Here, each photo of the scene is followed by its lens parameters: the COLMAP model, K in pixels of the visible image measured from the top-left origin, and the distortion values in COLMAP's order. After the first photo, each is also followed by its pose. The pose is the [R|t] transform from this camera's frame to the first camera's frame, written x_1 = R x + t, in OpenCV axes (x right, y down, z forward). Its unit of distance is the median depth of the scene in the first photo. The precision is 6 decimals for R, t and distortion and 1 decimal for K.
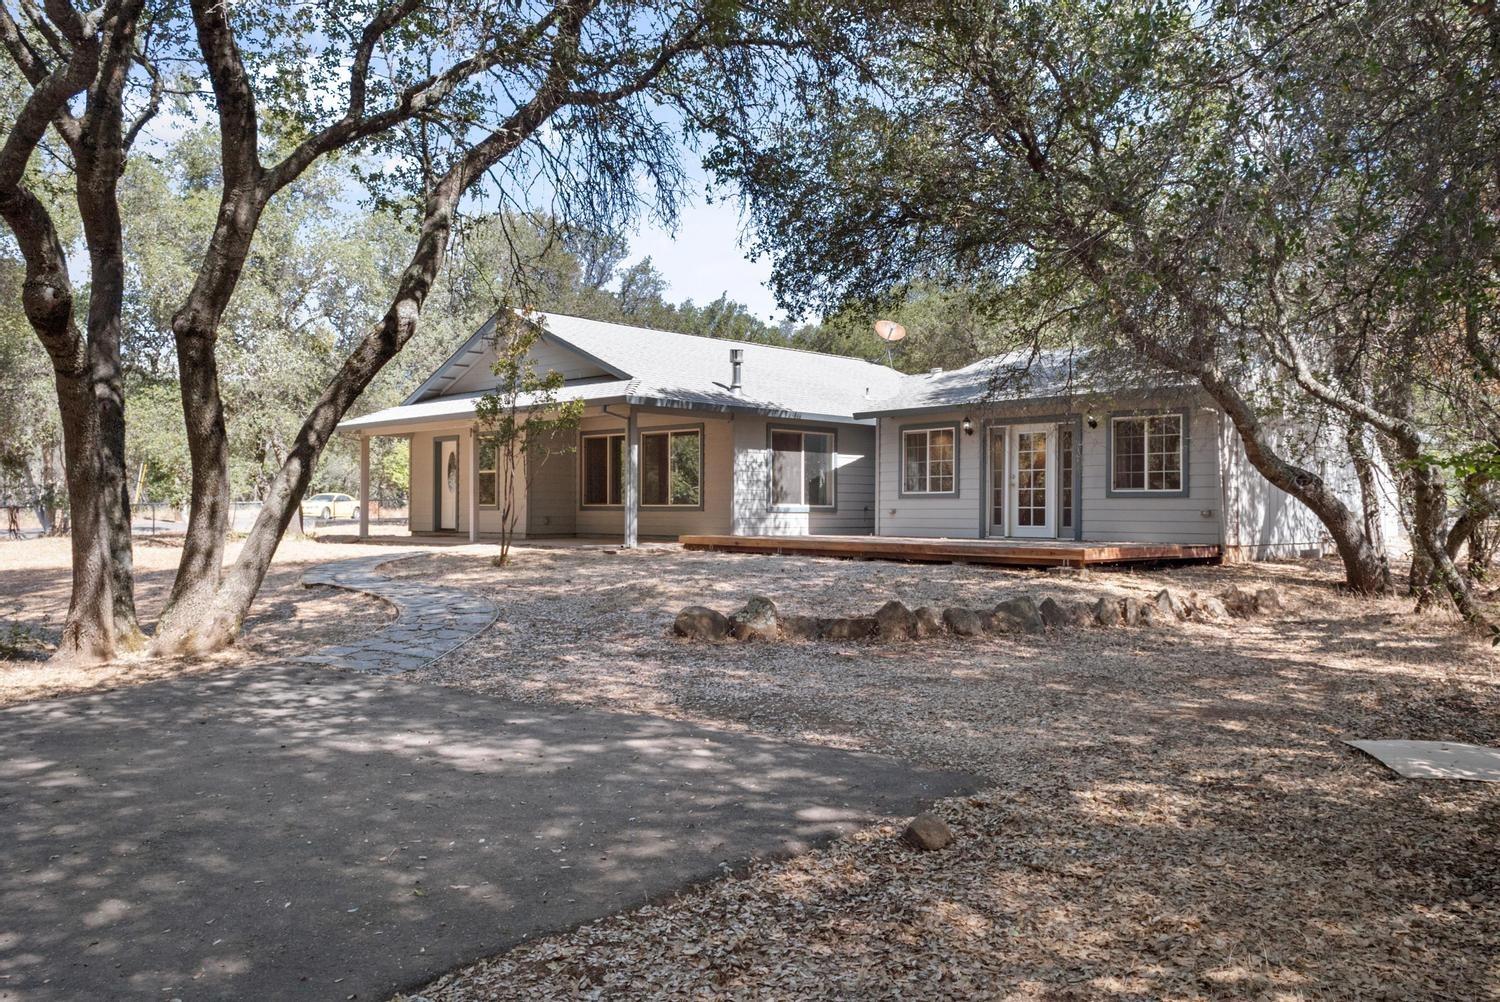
lens RADIAL K [[1213.0, 0, 750.0], [0, 1213.0, 501.0], [0, 0, 1]] dist [0.003996, -0.003165]
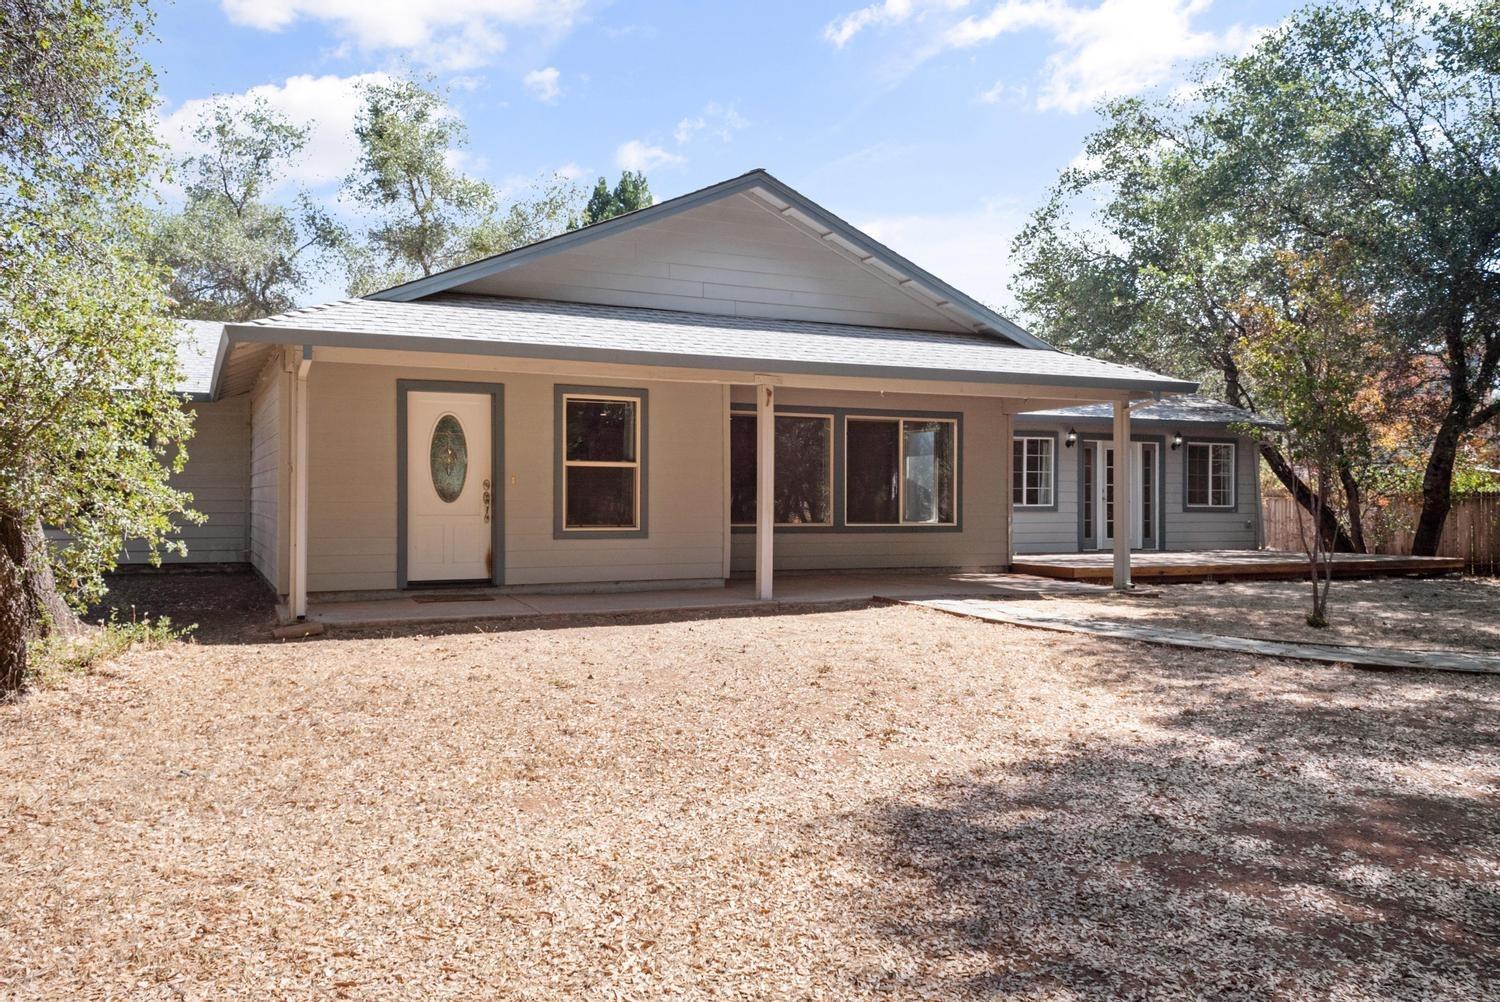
lens RADIAL K [[1213.0, 0, 750.0], [0, 1213.0, 501.0], [0, 0, 1]] dist [0.003996, -0.003165]
pose [[0.335404, -0.000047, 0.942074, -0.830566], [-0.009192, 0.999952, 0.003322, -0.011942], [-0.942030, -0.009774, 0.335388, 0.924479]]
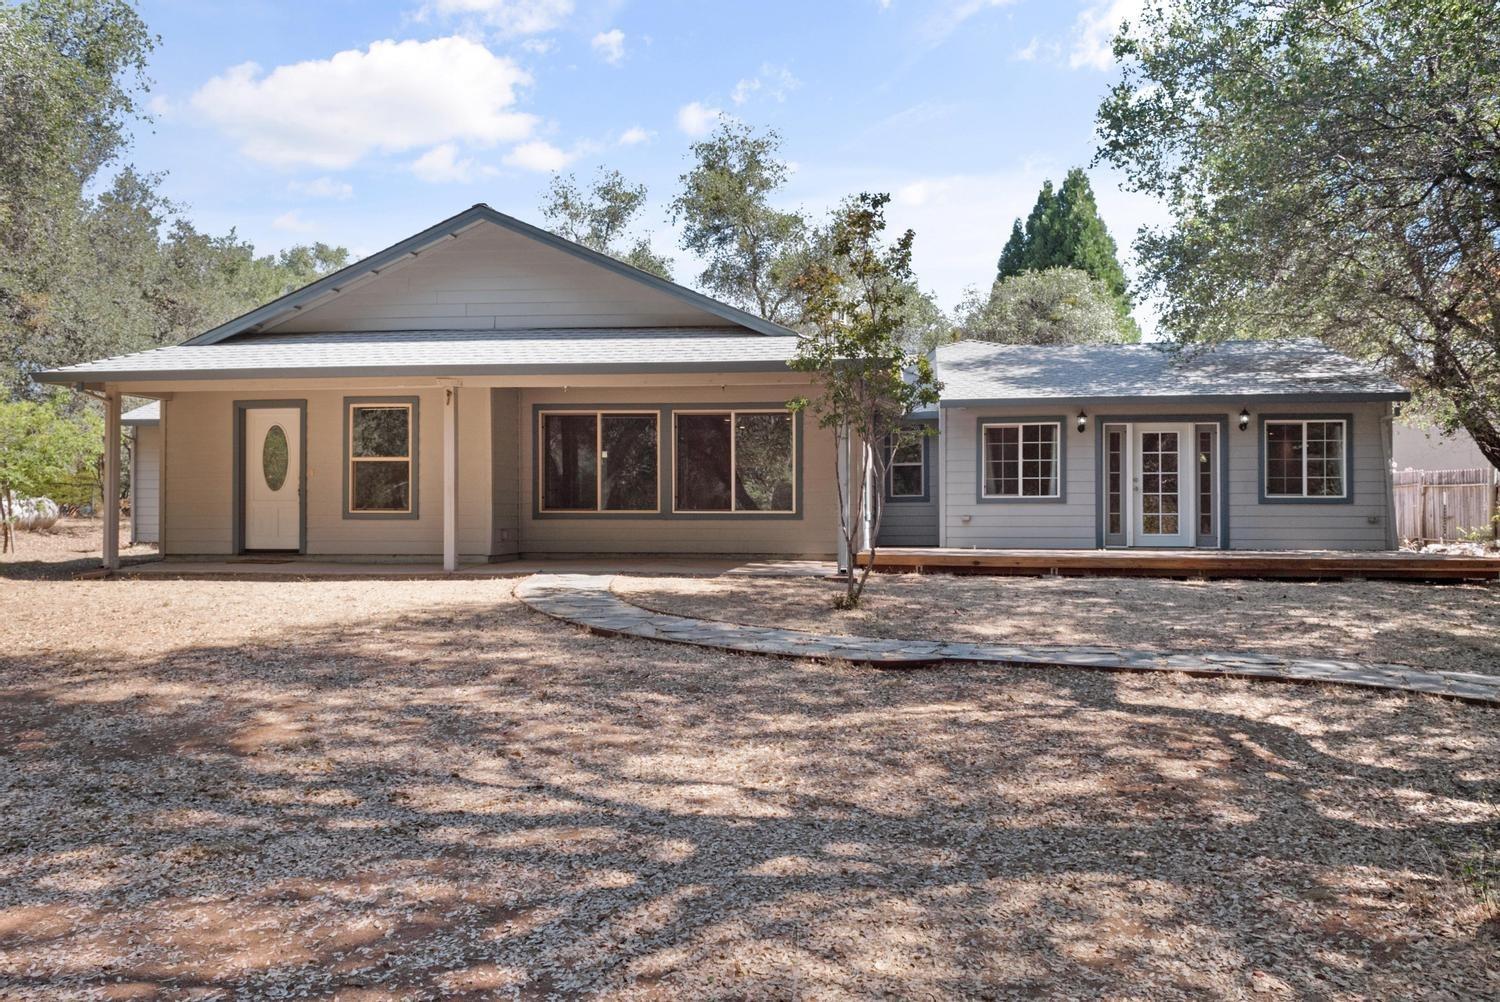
lens RADIAL K [[1213.0, 0, 750.0], [0, 1213.0, 501.0], [0, 0, 1]] dist [0.003996, -0.003165]
pose [[0.792974, 0.007833, 0.609205, -0.555868], [-0.003400, 0.999959, -0.008432, 0.004272], [-0.609246, 0.004616, 0.792968, 0.451225]]
